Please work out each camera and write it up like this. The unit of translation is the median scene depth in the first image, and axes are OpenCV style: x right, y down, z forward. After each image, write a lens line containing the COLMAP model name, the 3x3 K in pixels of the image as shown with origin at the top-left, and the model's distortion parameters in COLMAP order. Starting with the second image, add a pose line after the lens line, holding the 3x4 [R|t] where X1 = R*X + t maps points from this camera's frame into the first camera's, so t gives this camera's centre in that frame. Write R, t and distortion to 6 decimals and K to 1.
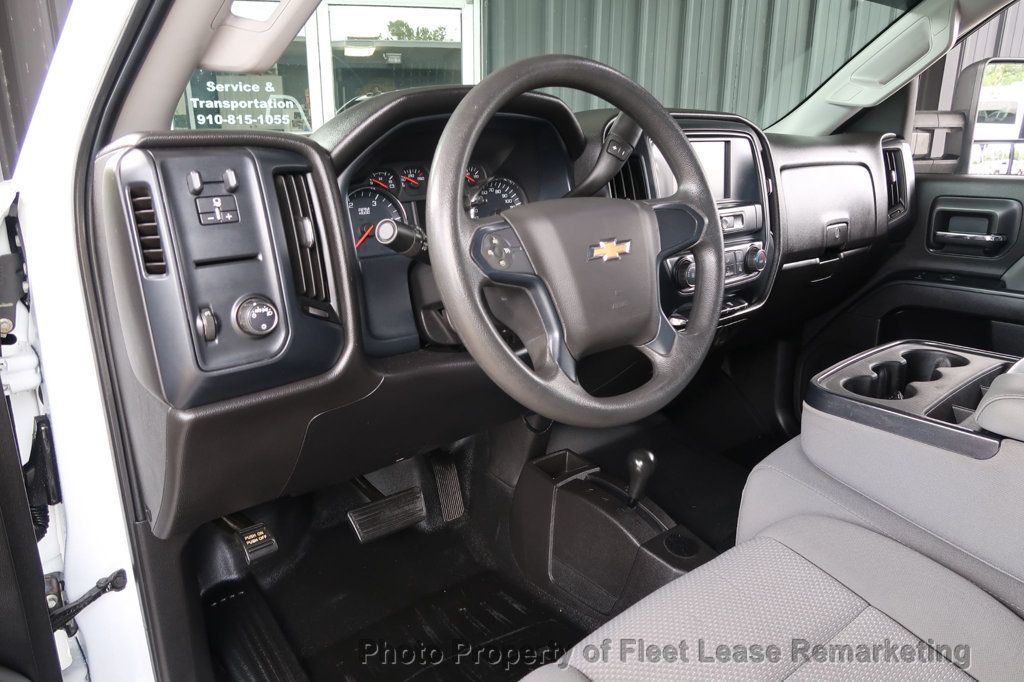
lens RADIAL K [[705.1, 0, 520.0], [0, 705.1, 348.9], [0, 0, 1]] dist [-0.014098, 0.002360]
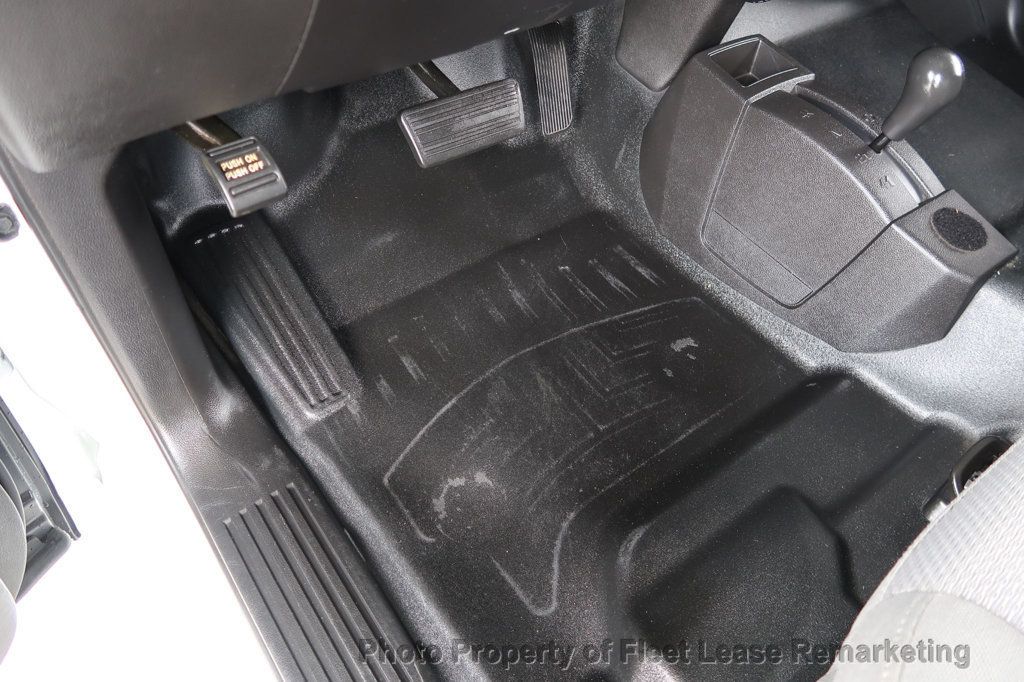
lens RADIAL K [[705.1, 0, 514.9], [0, 705.1, 320.4], [0, 0, 1]] dist [-0.014098, 0.002360]
pose [[0.995512, 0.094496, -0.005090, -0.128366], [-0.078223, 0.851965, 0.517723, 0.063559], [0.053259, -0.515001, 0.855533, 0.401953]]
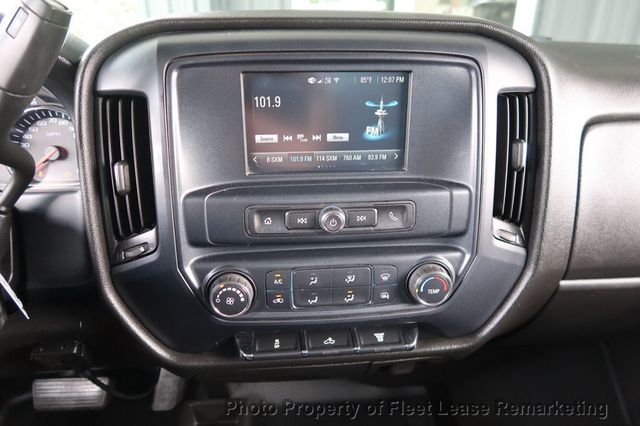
lens RADIAL K [[440.7, 0, 320.7], [0, 440.7, 212.8], [0, 0, 1]] dist [-0.014098, 0.002360]
pose [[0.815011, 0.234539, -0.529857, 0.447513], [-0.175086, 0.971357, 0.160654, -0.229646], [0.552360, -0.038164, 0.832732, 0.667321]]
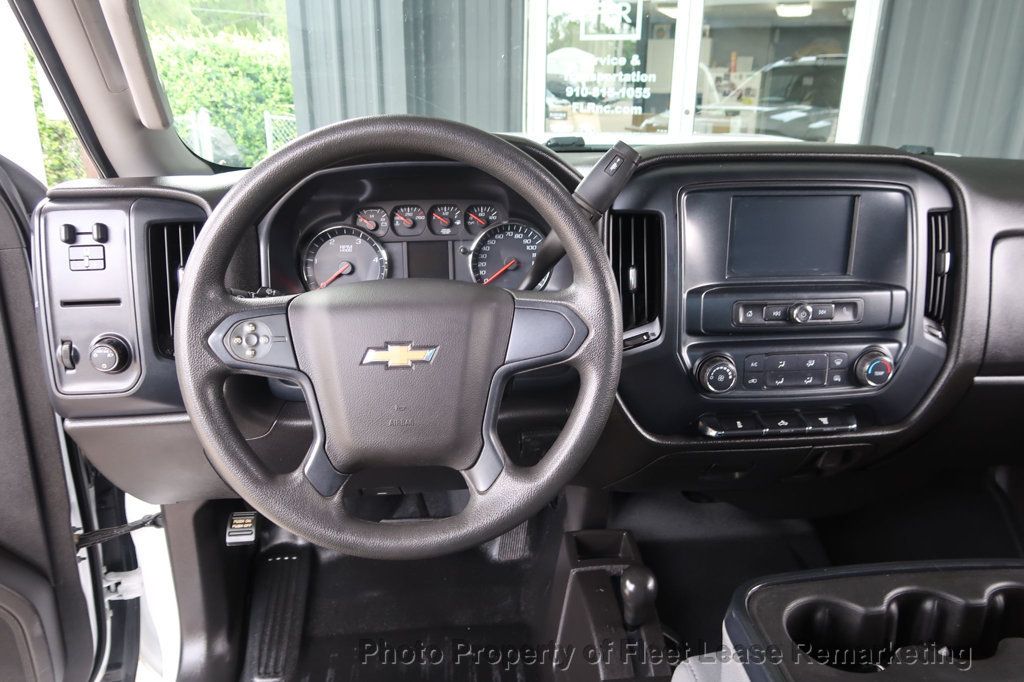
lens RADIAL K [[705.1, 0, 513.9], [0, 705.1, 340.6], [0, 0, 1]] dist [-0.014098, 0.002360]
pose [[0.819396, 0.199696, -0.537319, 0.418254], [-0.175987, 0.979726, 0.095742, -0.160580], [0.545545, 0.016111, 0.837927, 0.232963]]
